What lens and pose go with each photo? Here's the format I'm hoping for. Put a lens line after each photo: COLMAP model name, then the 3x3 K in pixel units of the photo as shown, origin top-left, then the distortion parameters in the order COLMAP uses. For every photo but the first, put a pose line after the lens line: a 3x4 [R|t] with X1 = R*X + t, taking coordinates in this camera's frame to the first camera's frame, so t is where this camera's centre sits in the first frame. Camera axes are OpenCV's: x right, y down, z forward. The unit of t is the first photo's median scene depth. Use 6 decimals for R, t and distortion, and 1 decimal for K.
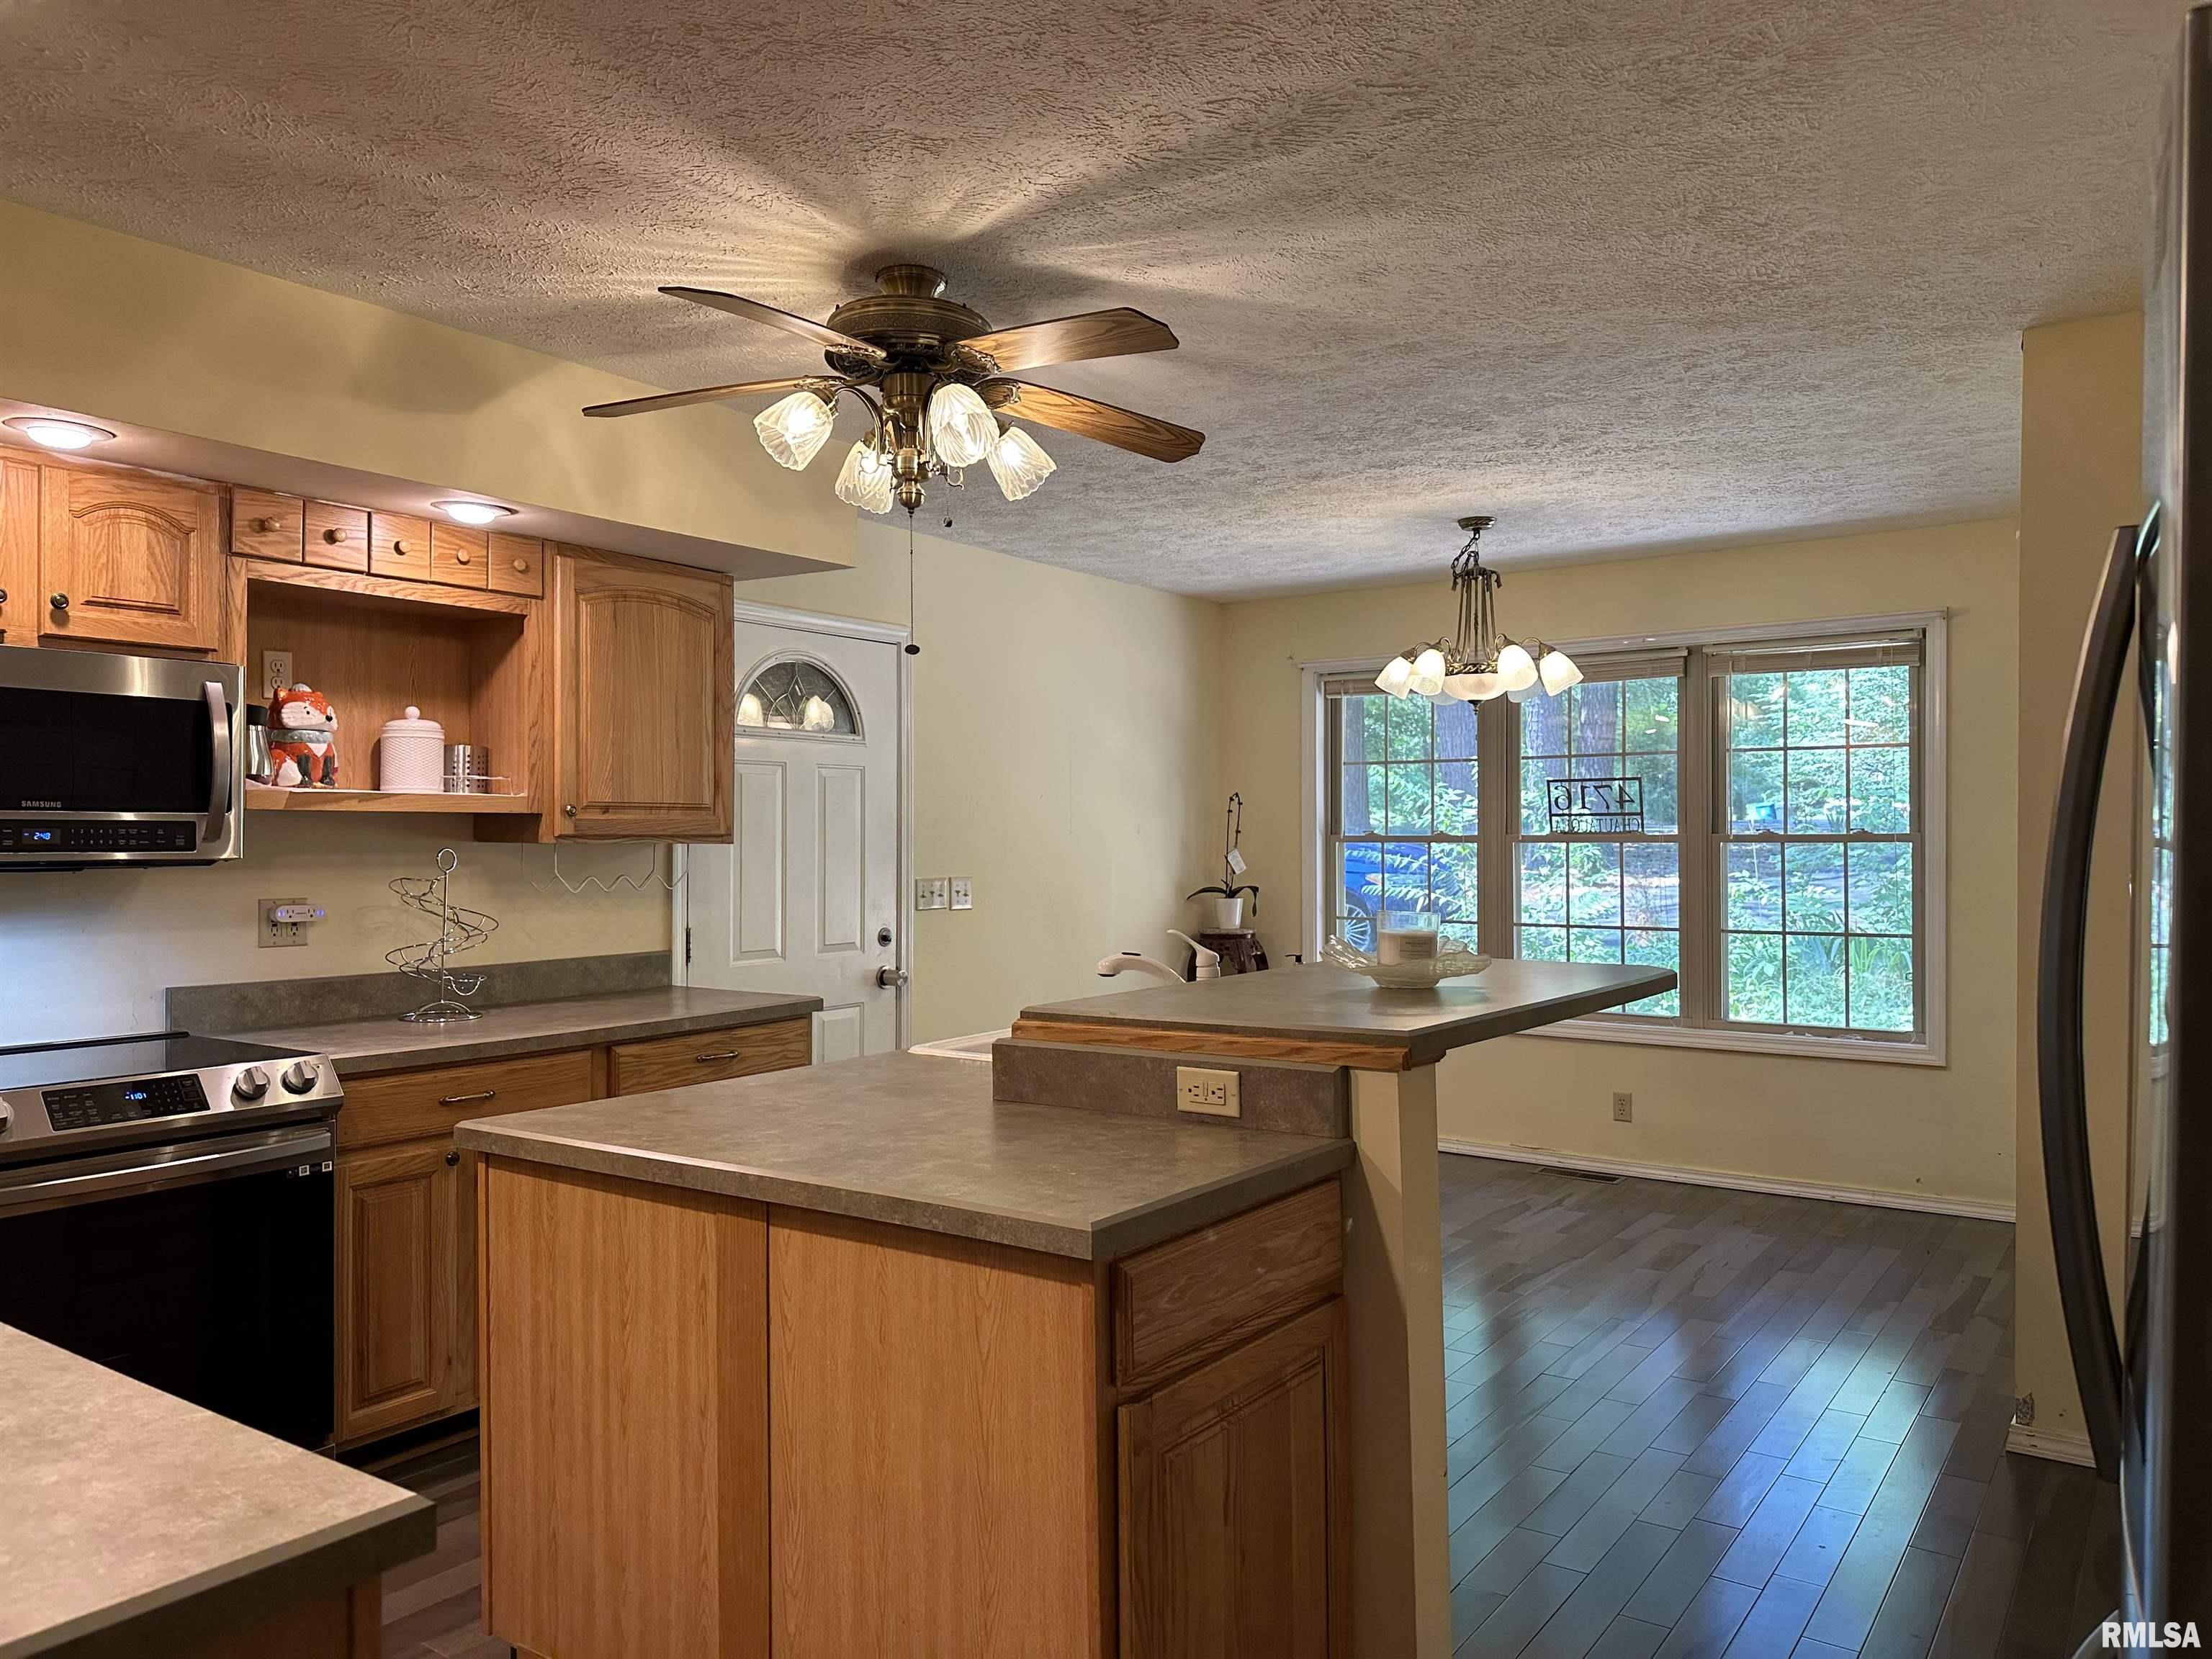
lens RADIAL K [[1549.1, 0, 1147.4], [0, 1549.1, 839.2], [0, 0, 1]] dist [0.099797, -0.109800]
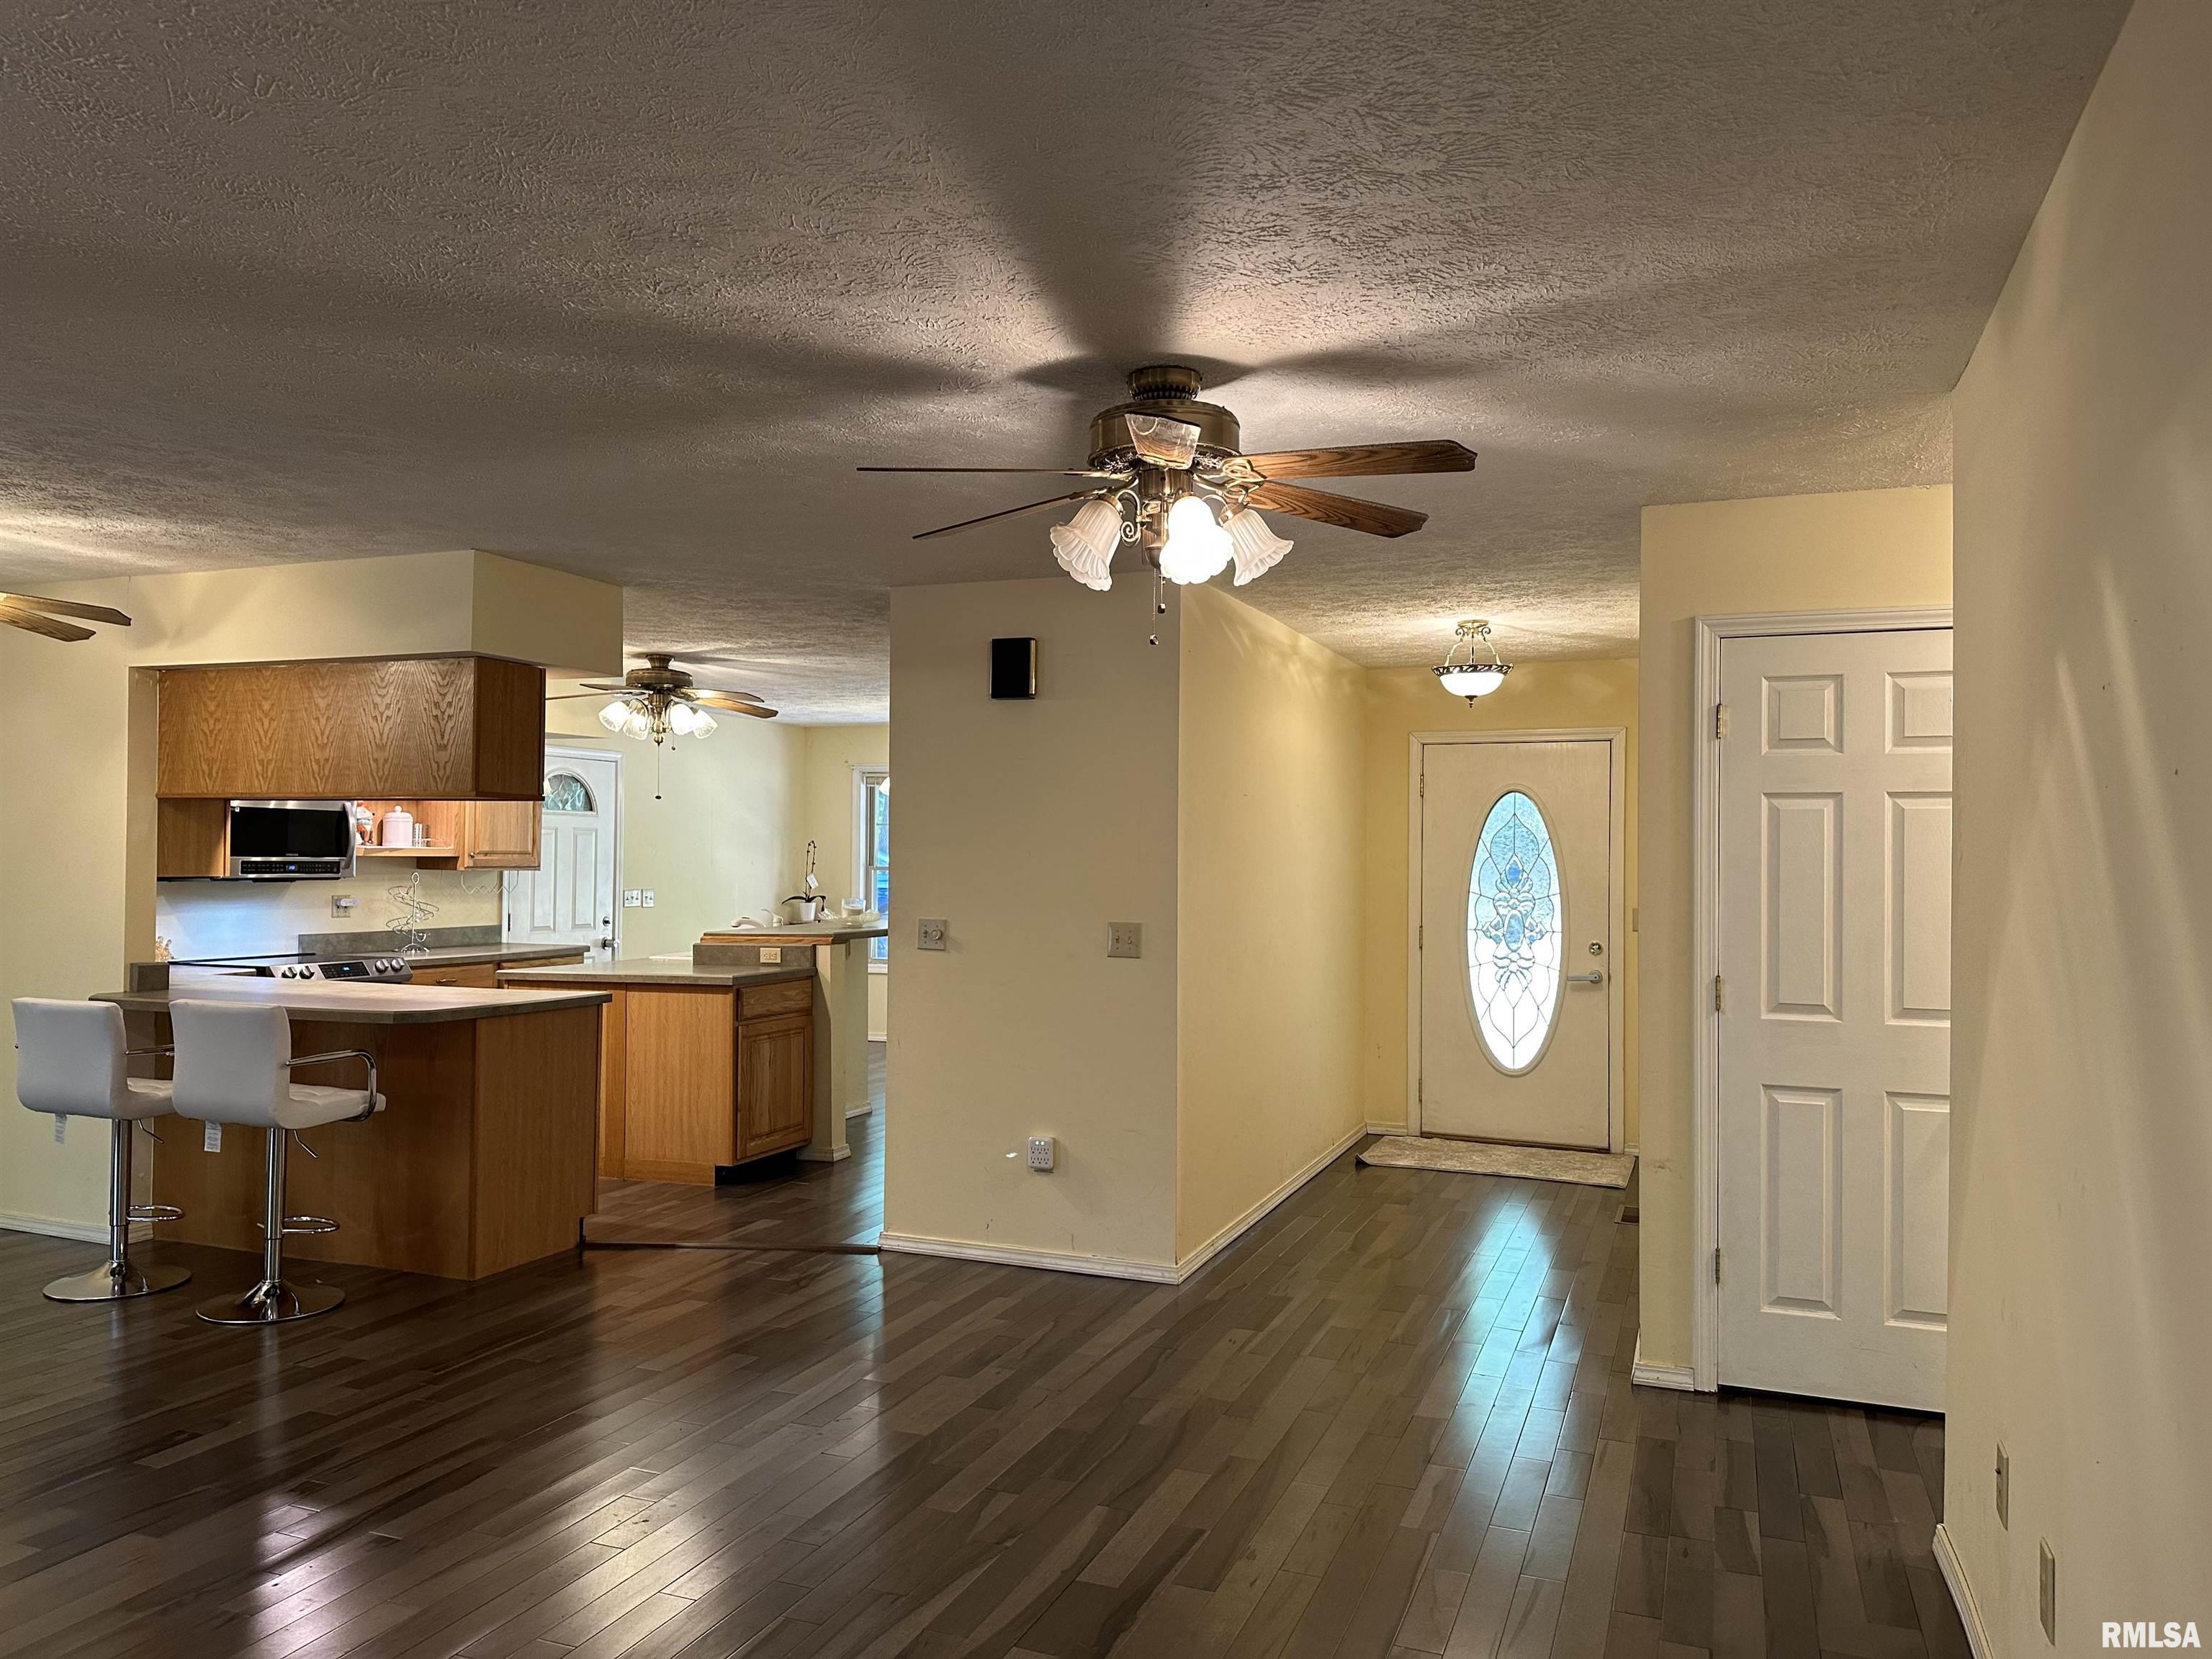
lens RADIAL K [[1549.1, 0, 1147.4], [0, 1549.1, 839.2], [0, 0, 1]] dist [0.099797, -0.109800]
pose [[0.971895, 0.011091, 0.235153, 0.022509], [-0.007644, 0.999850, -0.015568, -0.014289], [-0.235291, 0.013333, 0.971834, -1.335970]]
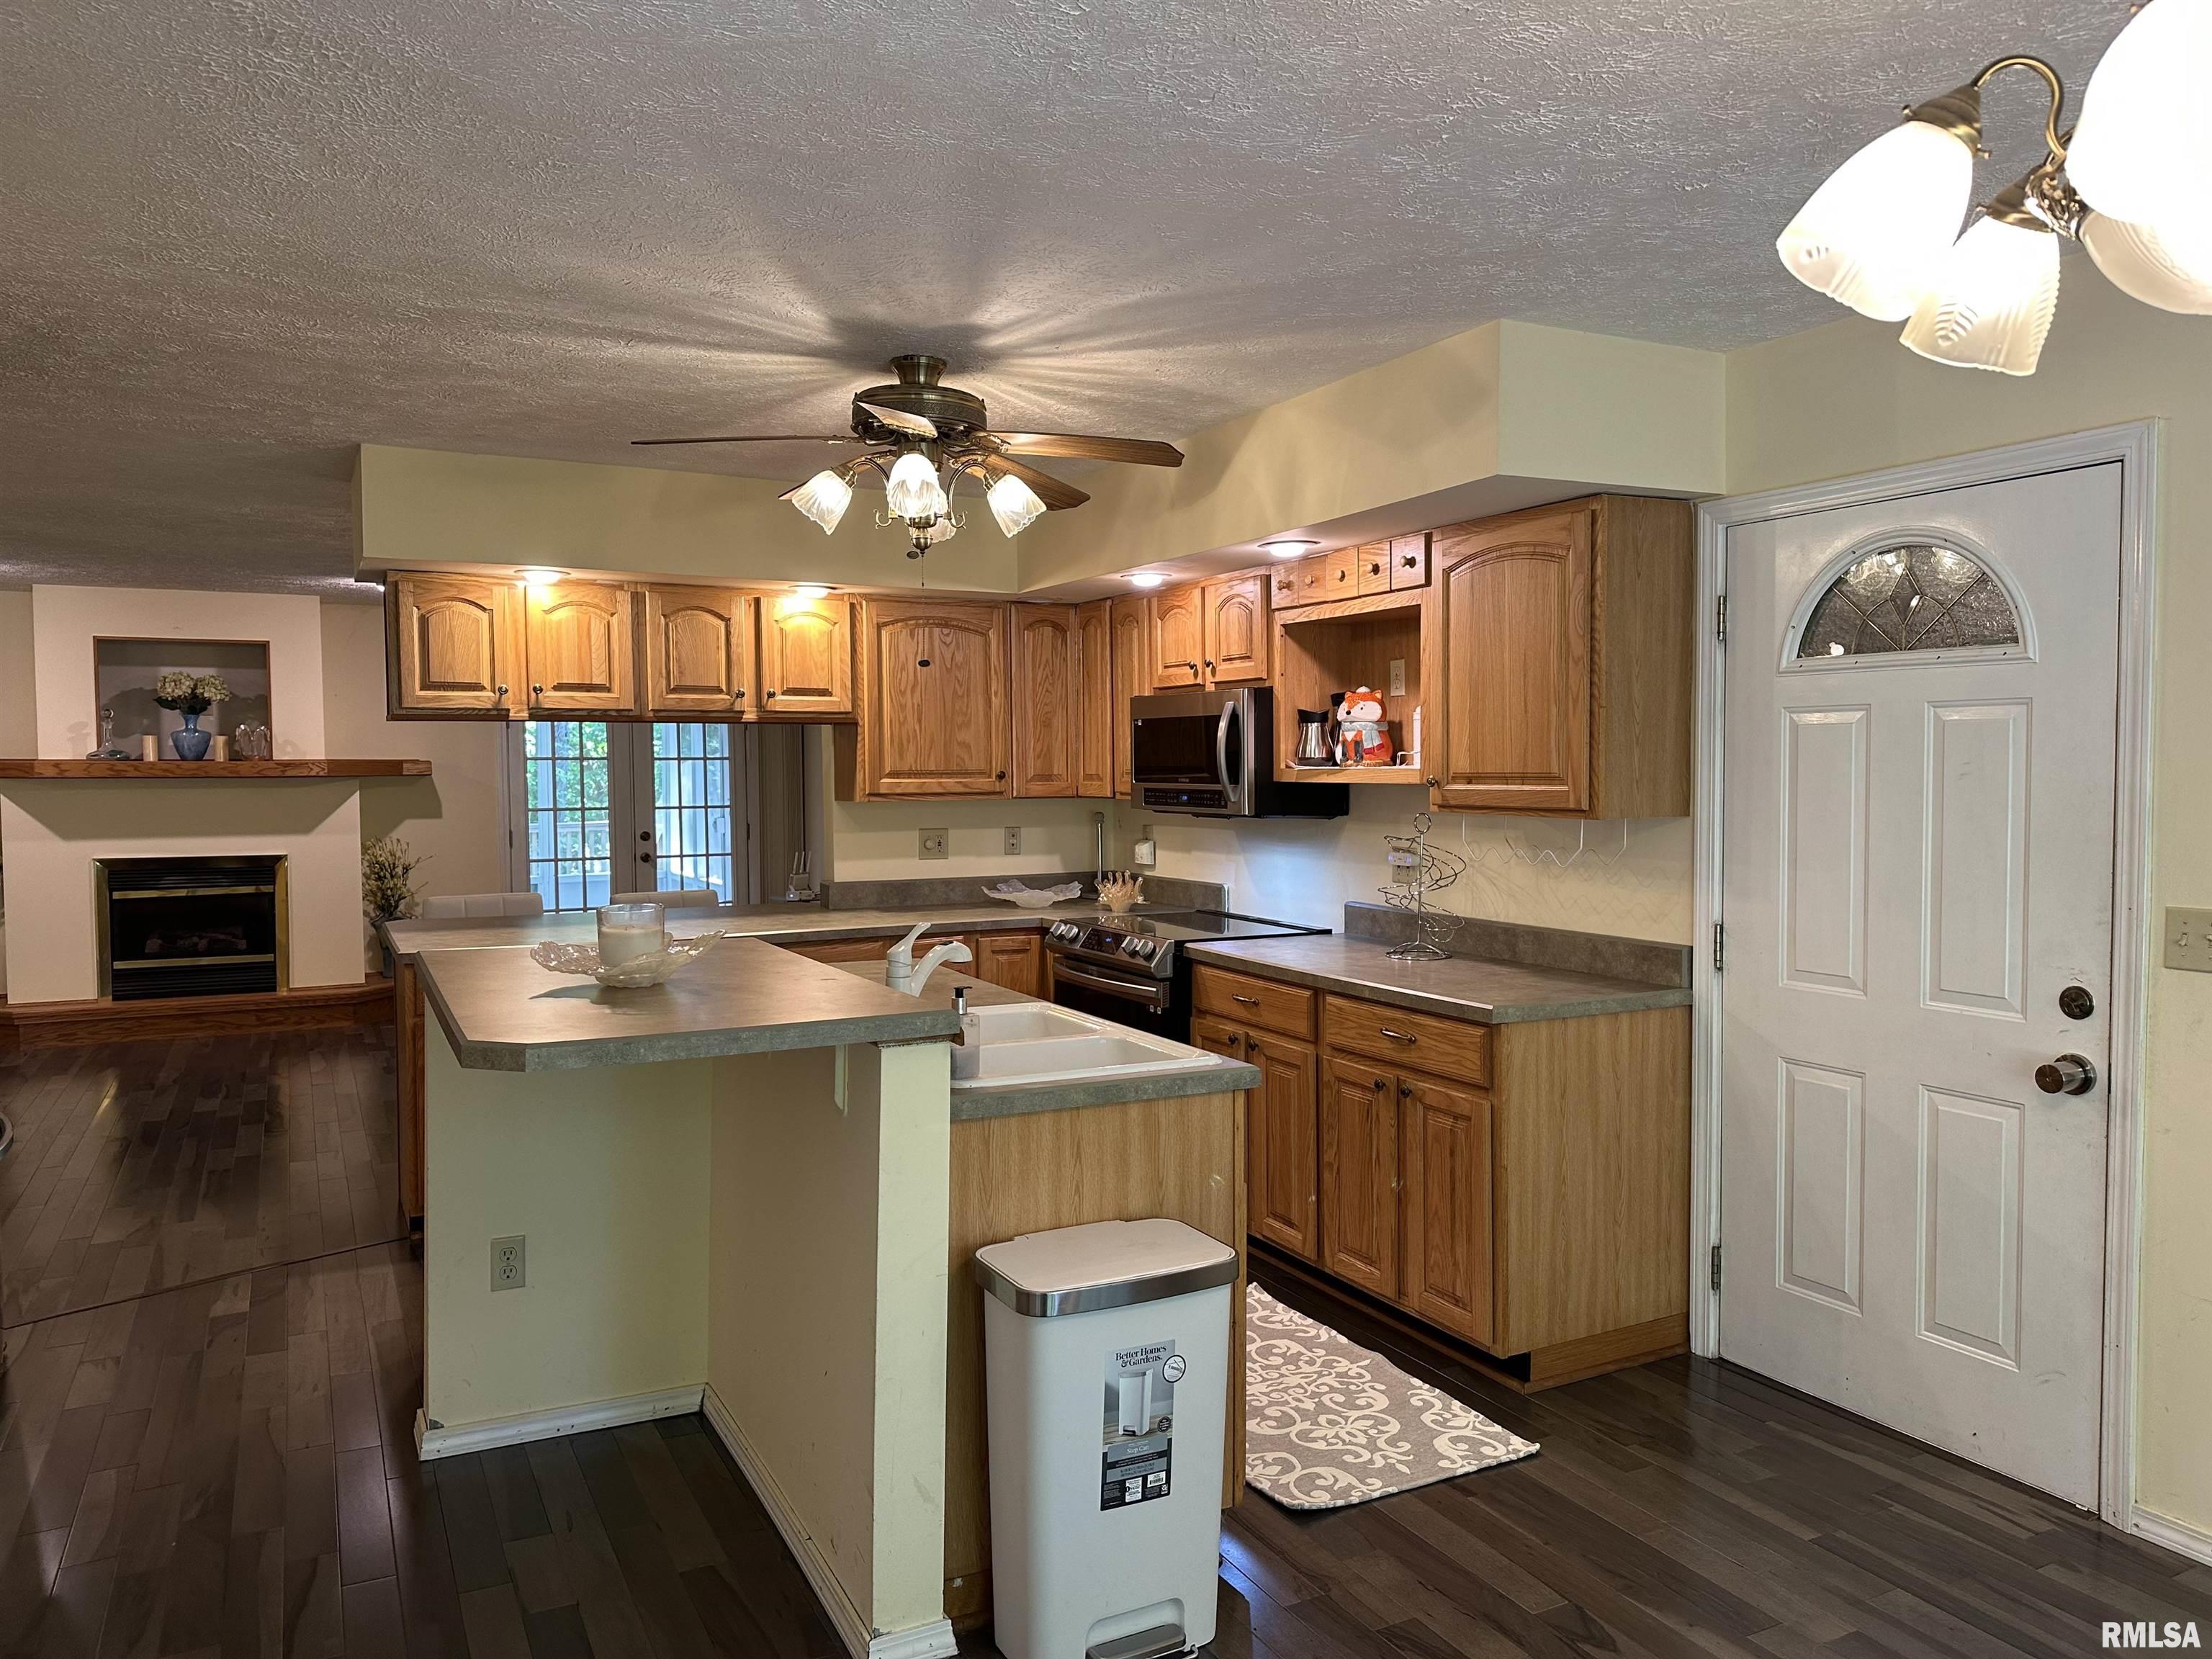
lens RADIAL K [[1549.1, 0, 1147.4], [0, 1549.1, 839.2], [0, 0, 1]] dist [0.099797, -0.109800]
pose [[-0.451470, 0.042382, -0.891279, 0.683689], [-0.002476, 0.998808, 0.048750, -0.031205], [0.892283, 0.024216, -0.450827, 1.352779]]
